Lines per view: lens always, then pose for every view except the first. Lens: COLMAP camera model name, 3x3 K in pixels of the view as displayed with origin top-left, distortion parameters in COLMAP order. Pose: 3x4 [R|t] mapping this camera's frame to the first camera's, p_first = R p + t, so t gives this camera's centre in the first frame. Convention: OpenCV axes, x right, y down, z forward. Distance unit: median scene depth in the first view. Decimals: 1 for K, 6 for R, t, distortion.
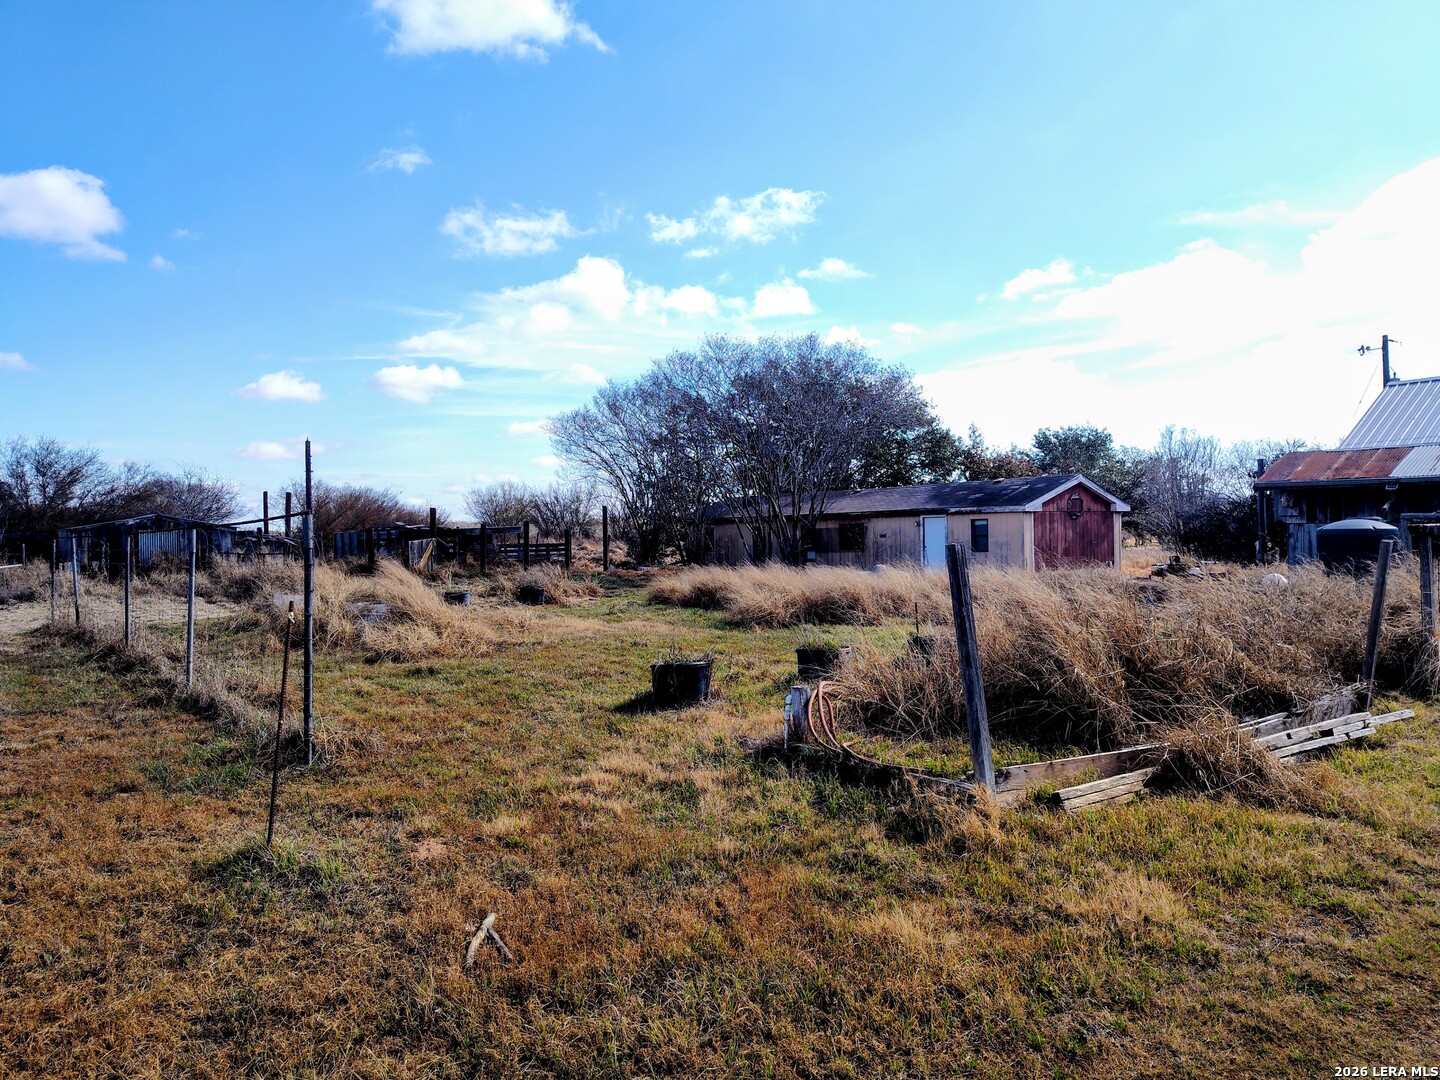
lens RADIAL K [[1000.7, 0, 720.0], [0, 1000.7, 540.0], [0, 0, 1]] dist [0.031527, -0.002886]
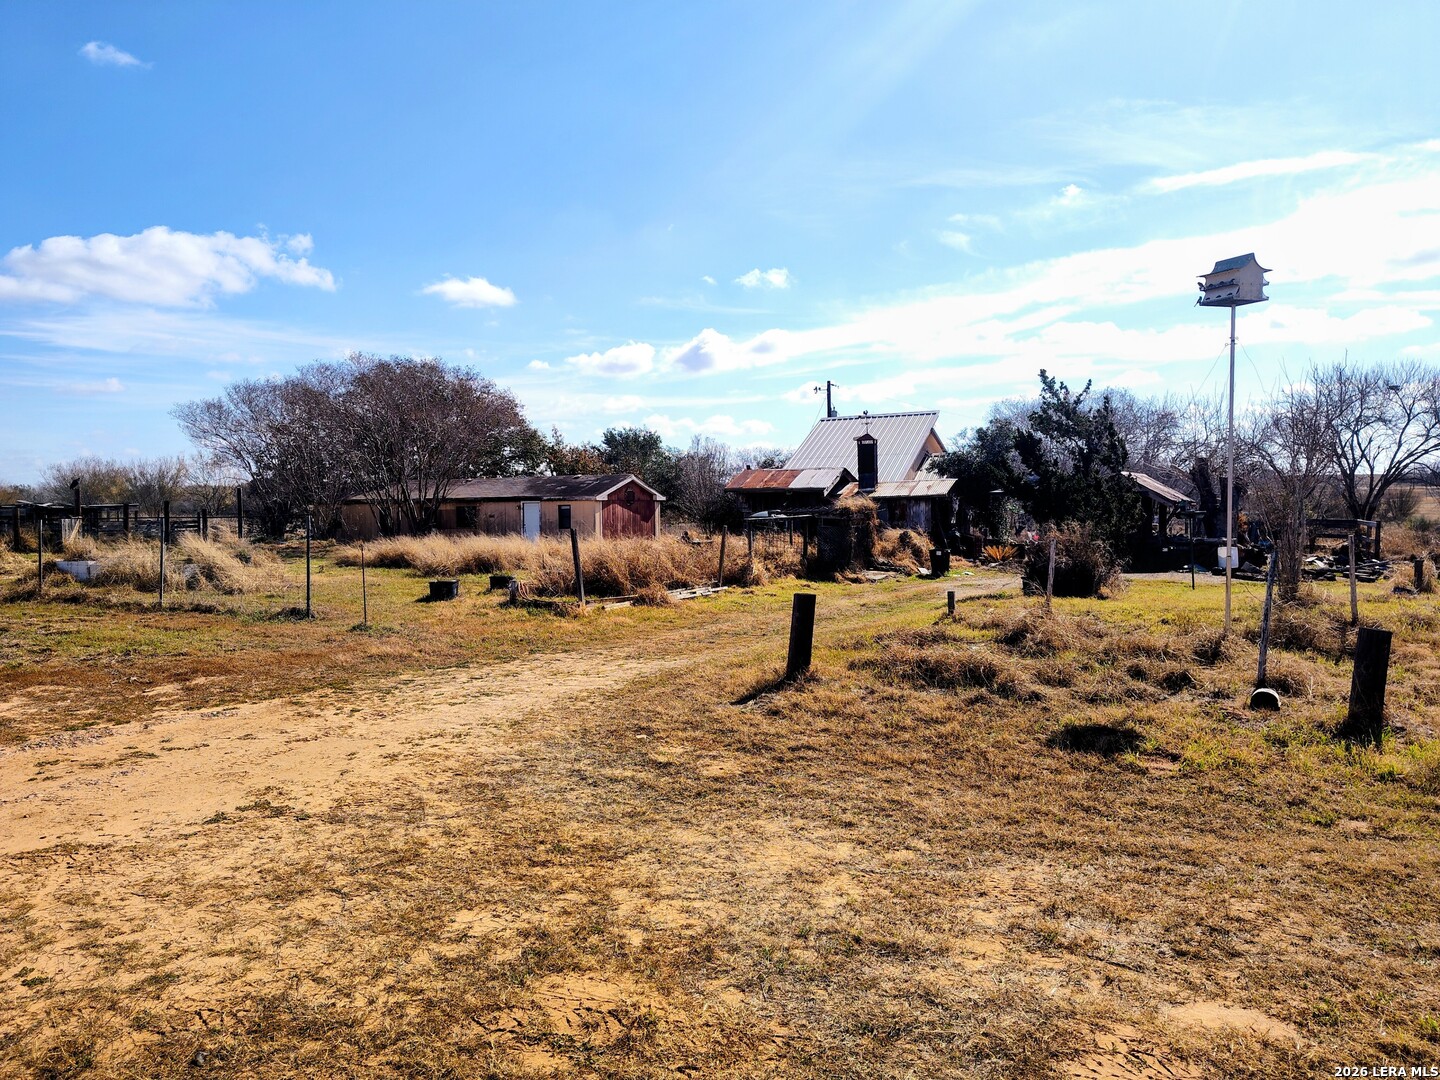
lens RADIAL K [[989.1, 0, 720.0], [0, 989.1, 540.0], [0, 0, 1]] dist [0.009744, -0.003792]
pose [[0.913338, -0.004534, 0.407176, -0.088568], [-0.005630, 0.999702, 0.023760, -0.005112], [-0.407162, -0.023993, 0.913041, -0.293800]]
